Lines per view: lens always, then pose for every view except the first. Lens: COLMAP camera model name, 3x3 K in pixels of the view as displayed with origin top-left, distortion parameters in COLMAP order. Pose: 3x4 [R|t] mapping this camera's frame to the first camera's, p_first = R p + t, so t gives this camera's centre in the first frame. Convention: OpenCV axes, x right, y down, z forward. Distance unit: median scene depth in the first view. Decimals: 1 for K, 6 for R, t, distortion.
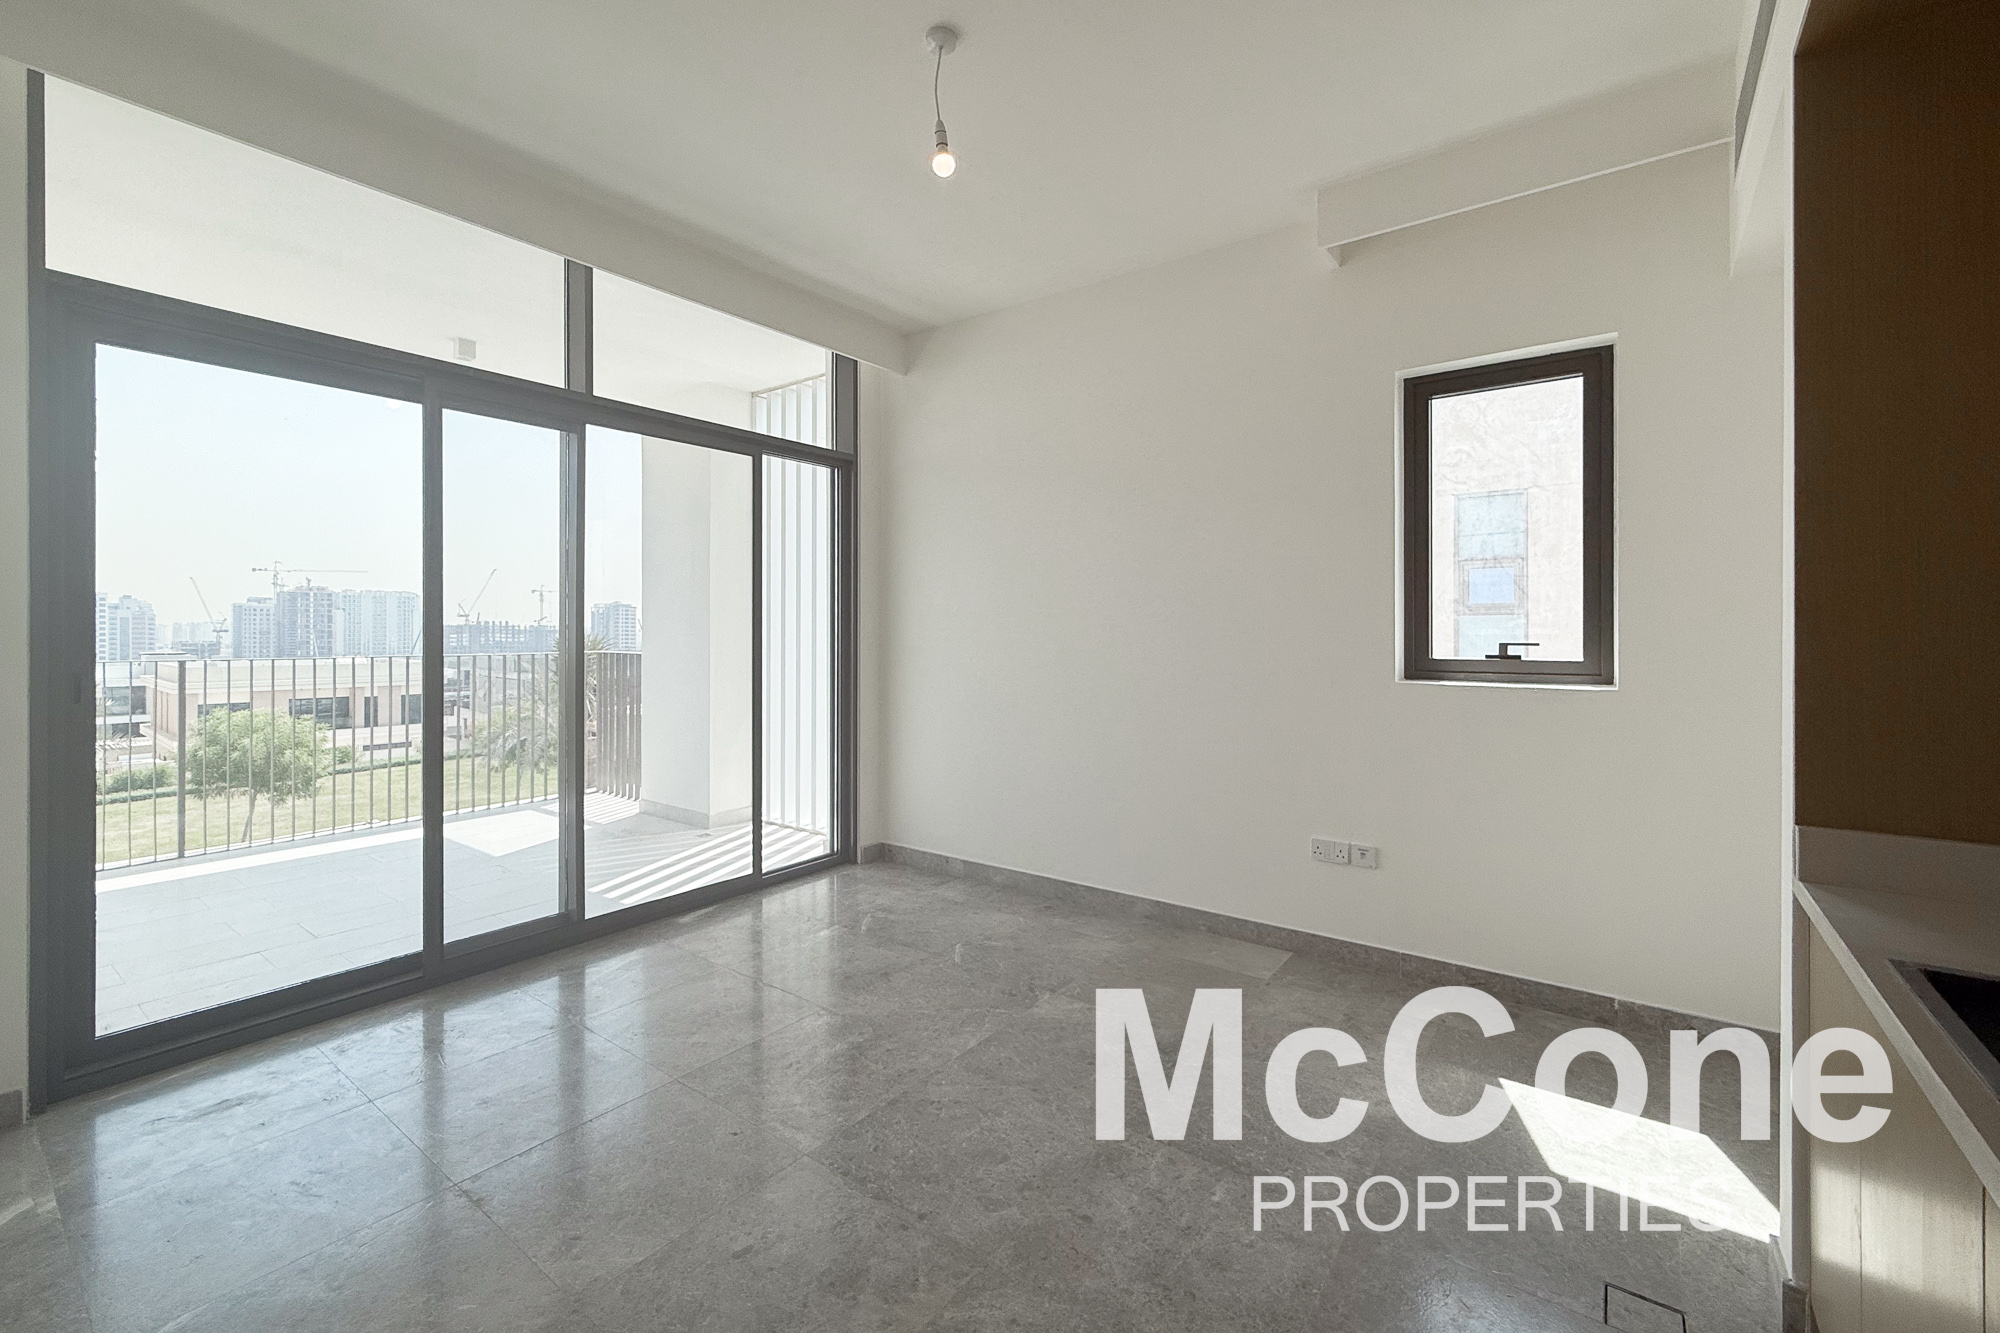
lens RADIAL K [[820.3, 0, 998.6], [0, 820.3, 631.5], [0, 0, 1]] dist [0.000521, -0.000058]
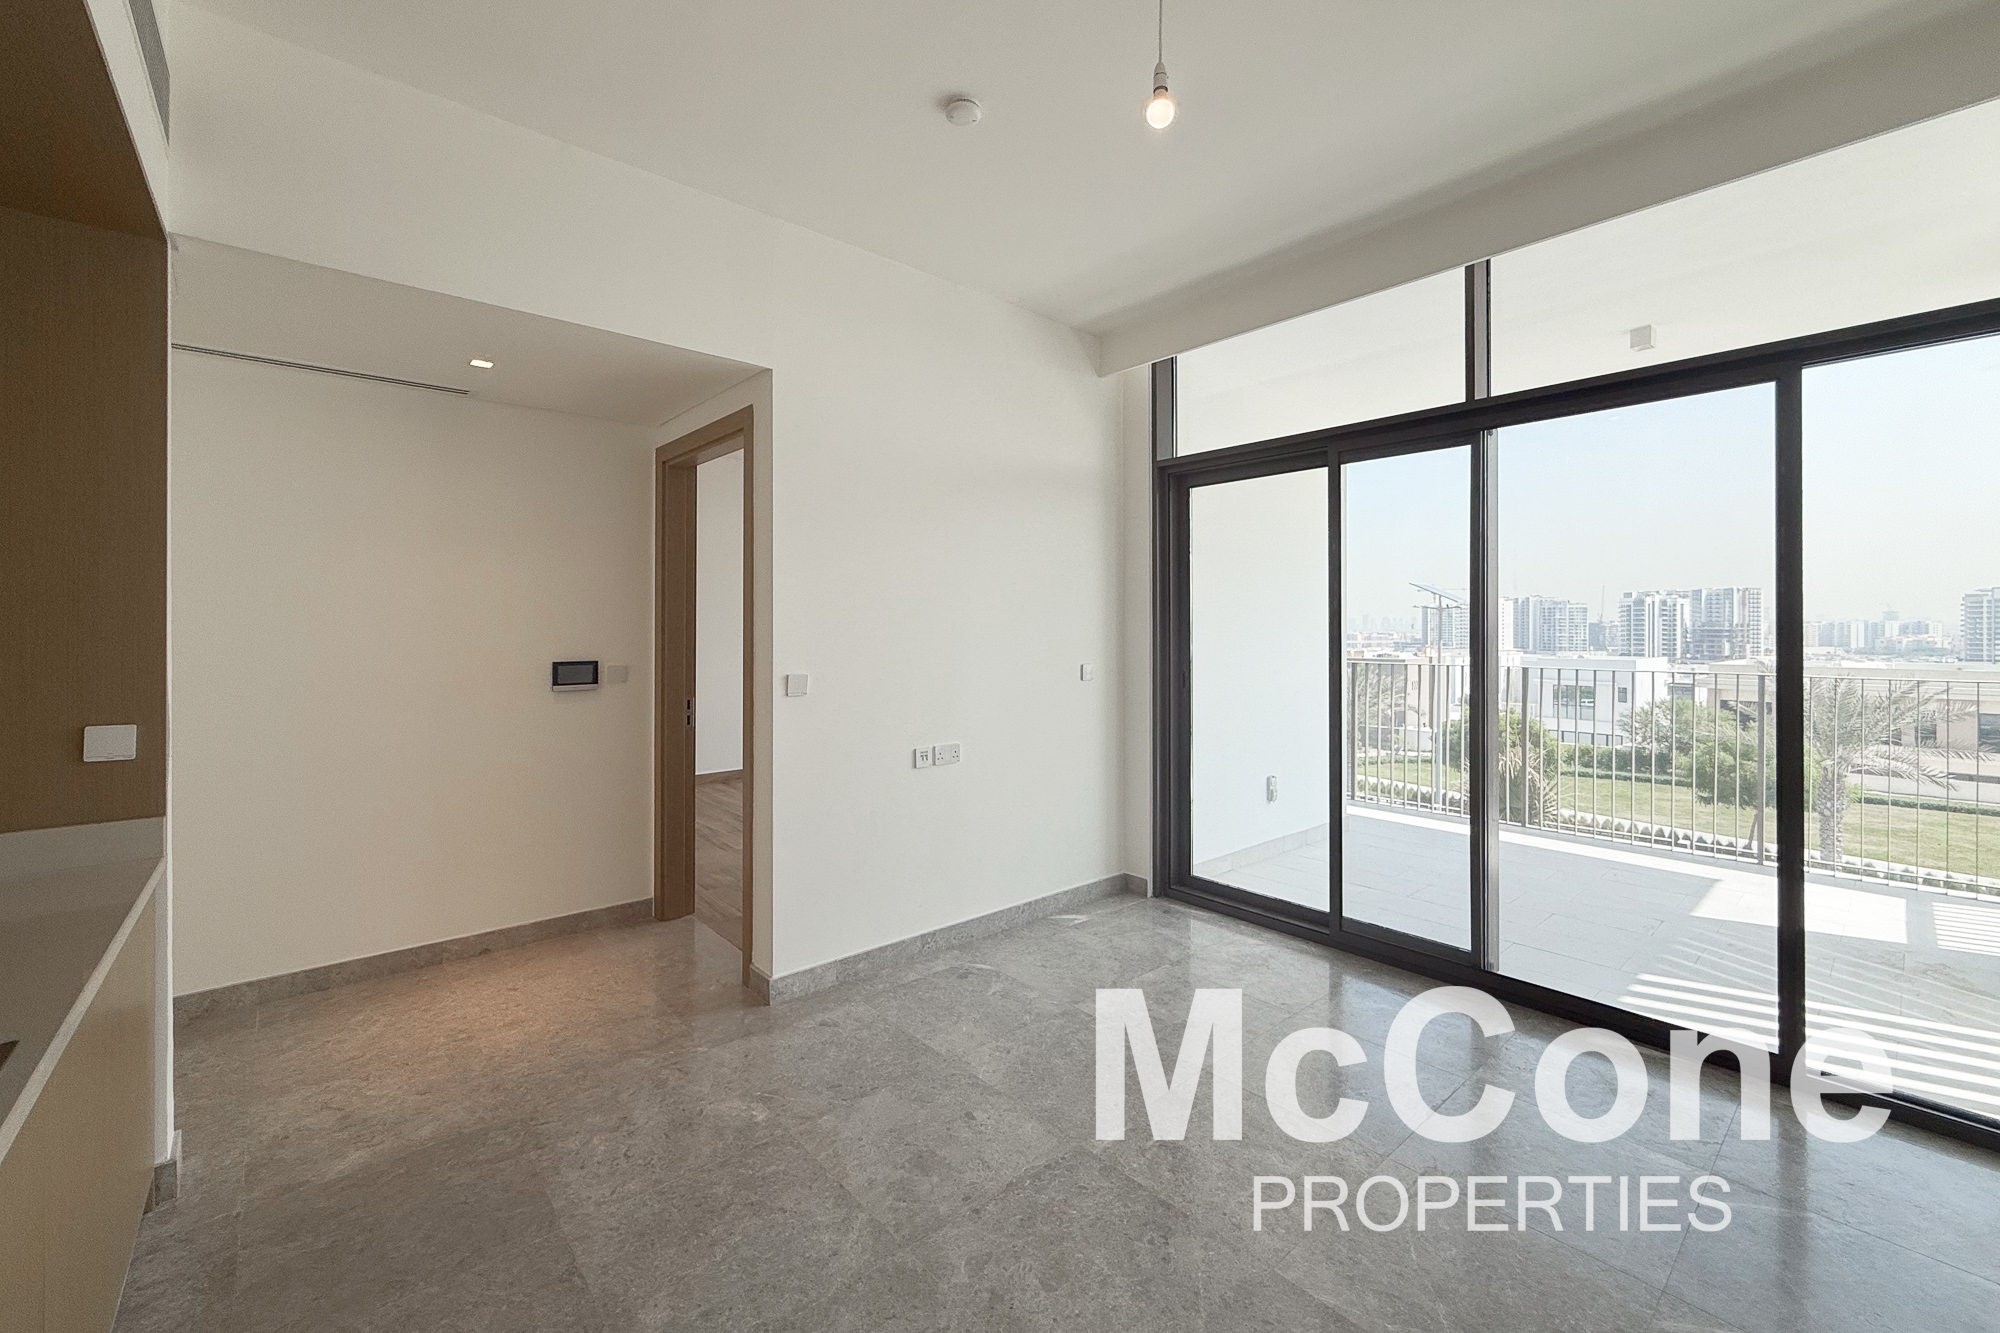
lens RADIAL K [[807.4, 0, 998.7], [0, 807.4, 622.1], [0, 0, 1]] dist [-0.018167, -0.000010]
pose [[-0.209074, -0.010682, -0.977841, 0.567330], [-0.007066, 0.999931, -0.009413, -0.029214], [0.977874, 0.004941, -0.209135, 0.756912]]
